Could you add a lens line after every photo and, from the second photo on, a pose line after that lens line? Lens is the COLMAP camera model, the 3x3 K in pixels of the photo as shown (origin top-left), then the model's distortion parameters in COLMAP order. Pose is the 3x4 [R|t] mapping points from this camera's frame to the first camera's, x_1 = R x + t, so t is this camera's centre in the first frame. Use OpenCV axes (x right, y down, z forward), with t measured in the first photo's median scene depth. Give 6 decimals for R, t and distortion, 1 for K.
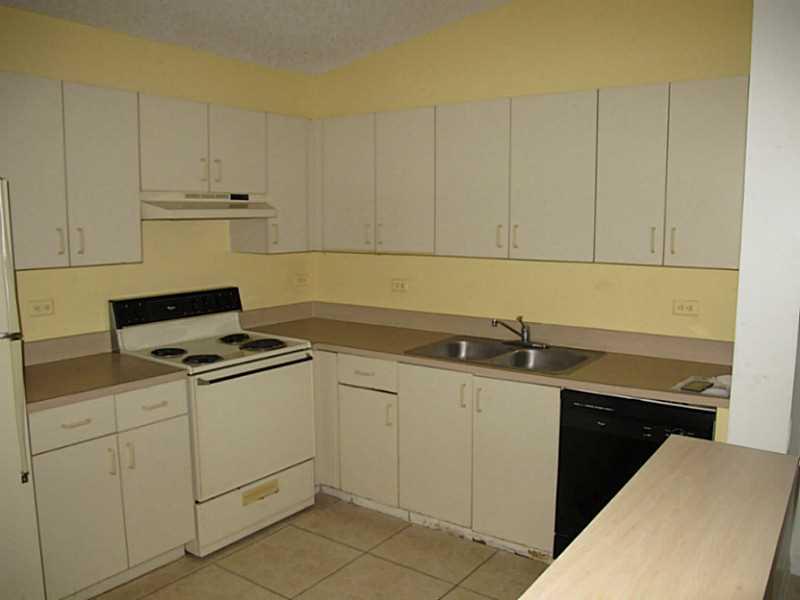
lens RADIAL K [[672.8, 0, 403.4], [0, 672.8, 306.7], [0, 0, 1]] dist [-0.141635, 0.112456]
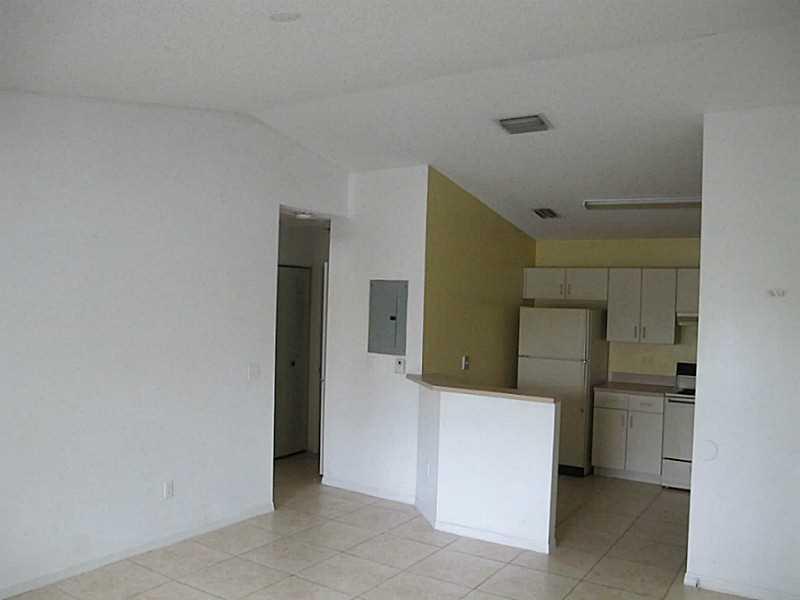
lens RADIAL K [[669.0, 0, 400.0], [0, 669.0, 300.0], [0, 0, 1]] dist [-0.137267, 0.097736]
pose [[0.051863, -0.002634, -0.998651, 1.578860], [-0.159832, 0.987084, -0.010904, -0.041016], [0.985781, 0.160182, 0.050772, -0.024947]]
